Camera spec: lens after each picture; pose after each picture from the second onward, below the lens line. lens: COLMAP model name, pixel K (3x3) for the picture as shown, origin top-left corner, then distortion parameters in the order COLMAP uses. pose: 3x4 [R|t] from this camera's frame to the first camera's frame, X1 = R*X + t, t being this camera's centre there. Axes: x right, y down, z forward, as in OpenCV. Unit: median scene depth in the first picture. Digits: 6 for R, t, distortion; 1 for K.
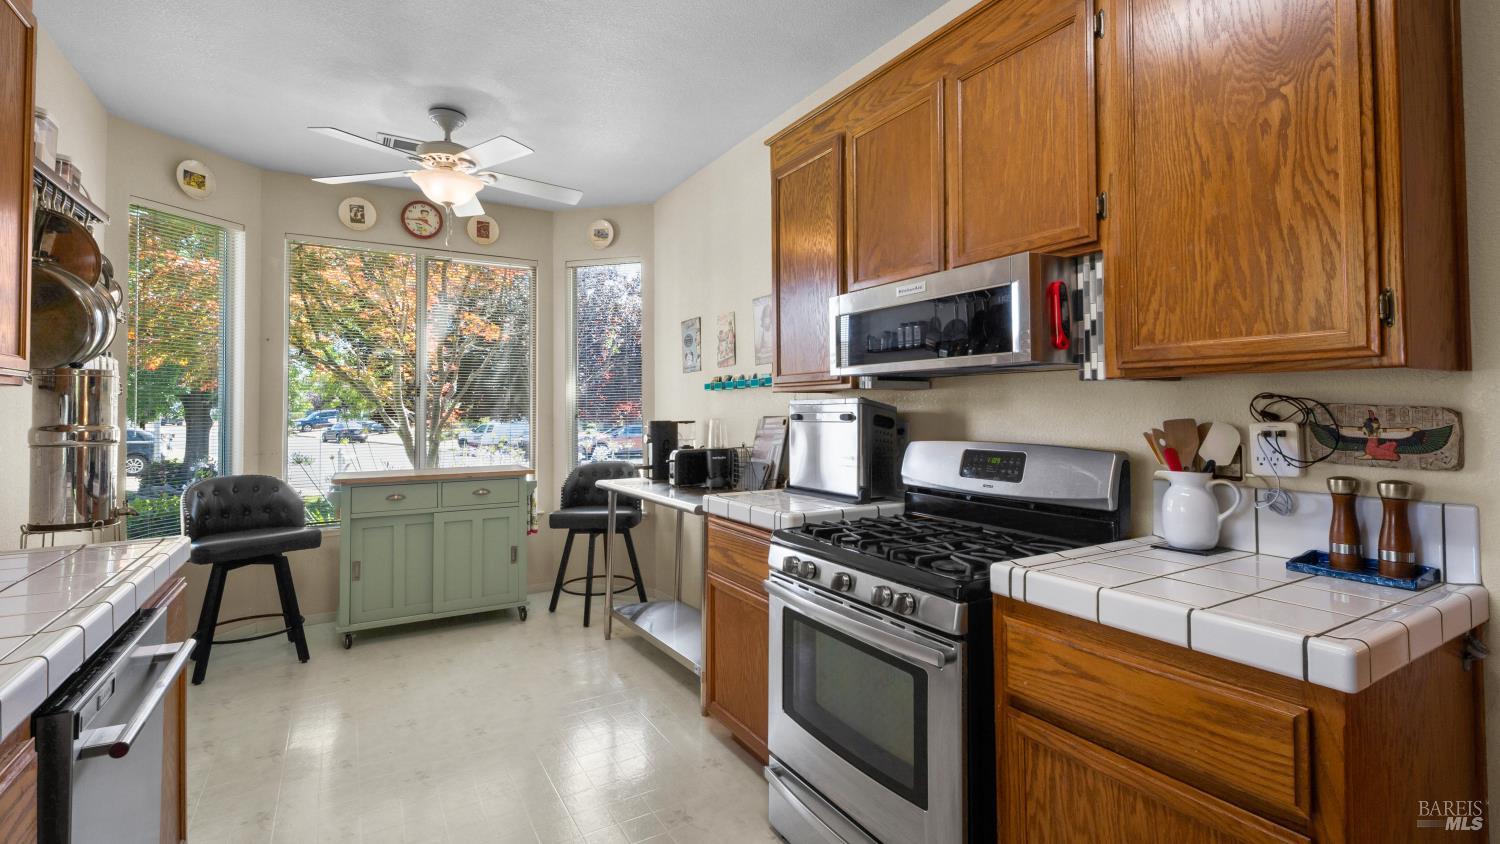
lens RADIAL K [[674.2, 0, 742.2], [0, 674.2, 391.8], [0, 0, 1]] dist [0.002887, -0.000570]
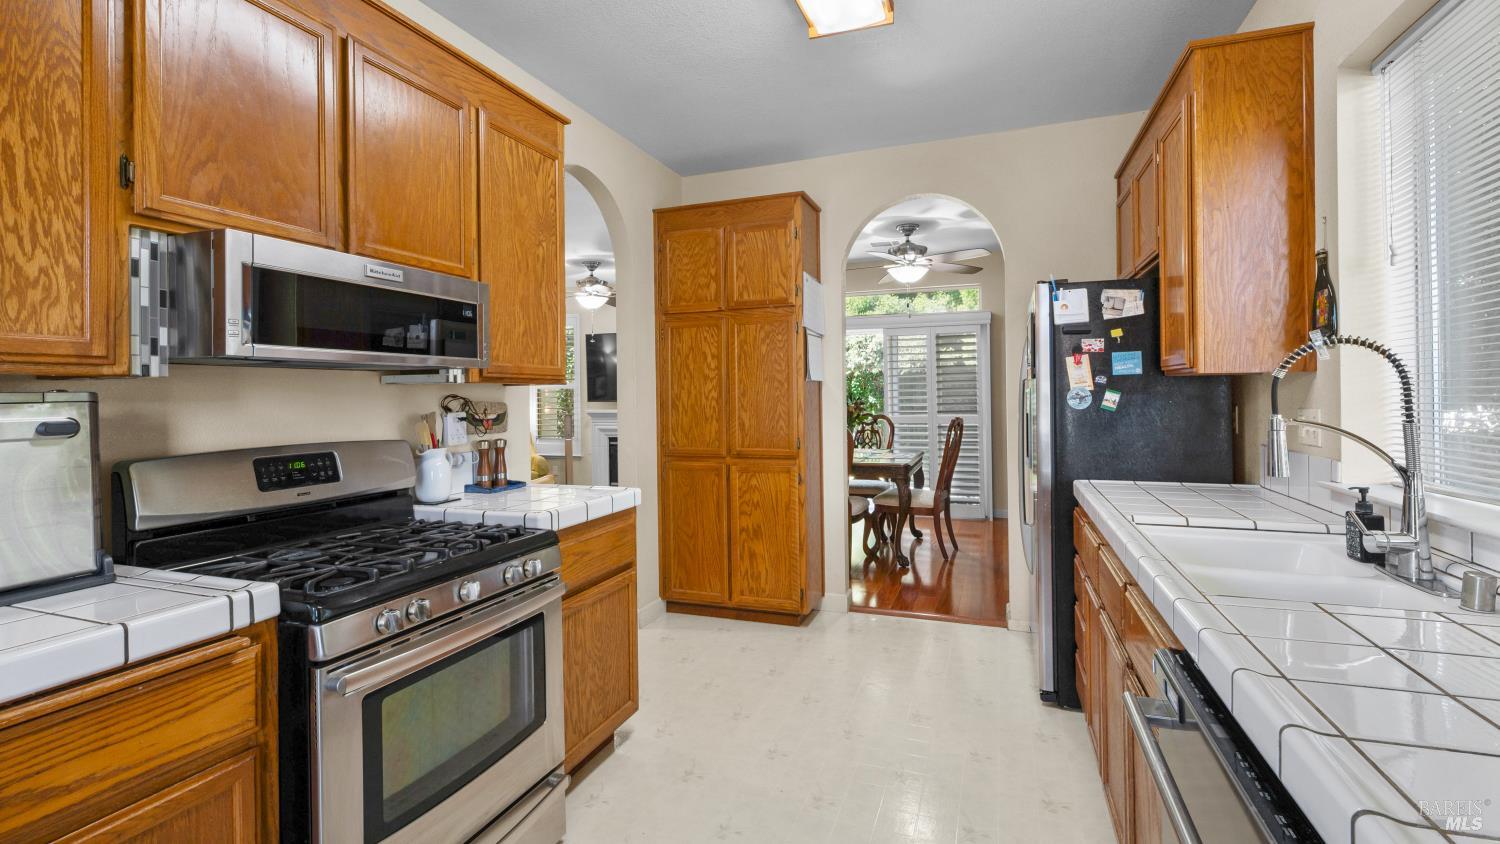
lens RADIAL K [[666.2, 0, 735.7], [0, 666.2, 393.8], [0, 0, 1]] dist [0.003333, -0.000132]
pose [[-0.615549, 0.016961, 0.787916, -0.386268], [-0.001268, 0.999746, -0.022512, 0.014845], [-0.788098, -0.014856, -0.615371, 0.614868]]
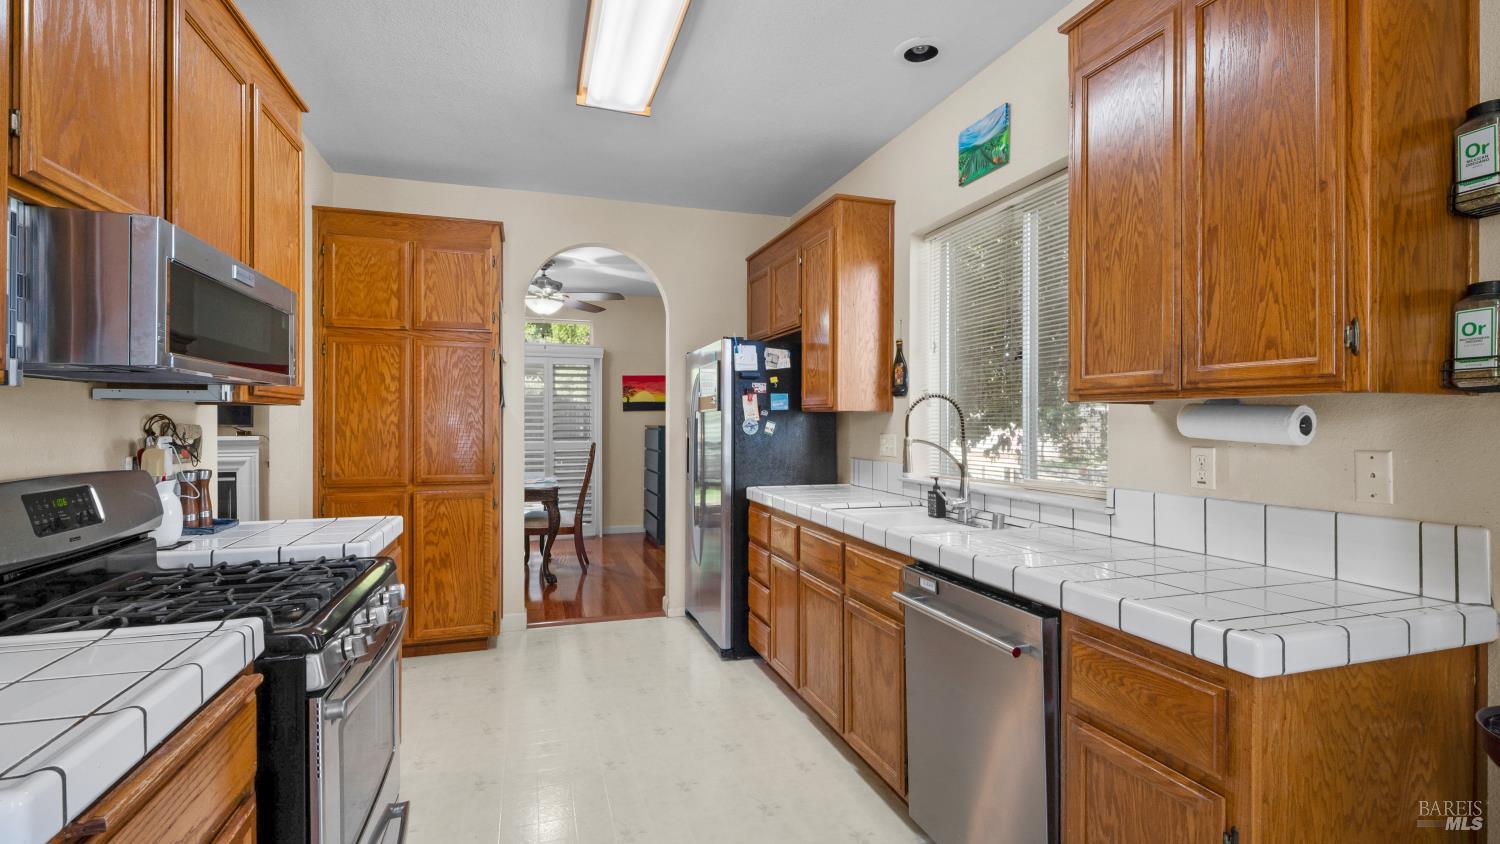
lens RADIAL K [[681.7, 0, 738.0], [0, 681.7, 417.7], [0, 0, 1]] dist [0.003144, 0.000022]
pose [[-0.970059, 0.005621, 0.242802, -0.265123], [-0.001549, 0.999569, -0.029327, 0.019305], [-0.242863, -0.028825, -0.969632, 0.856232]]
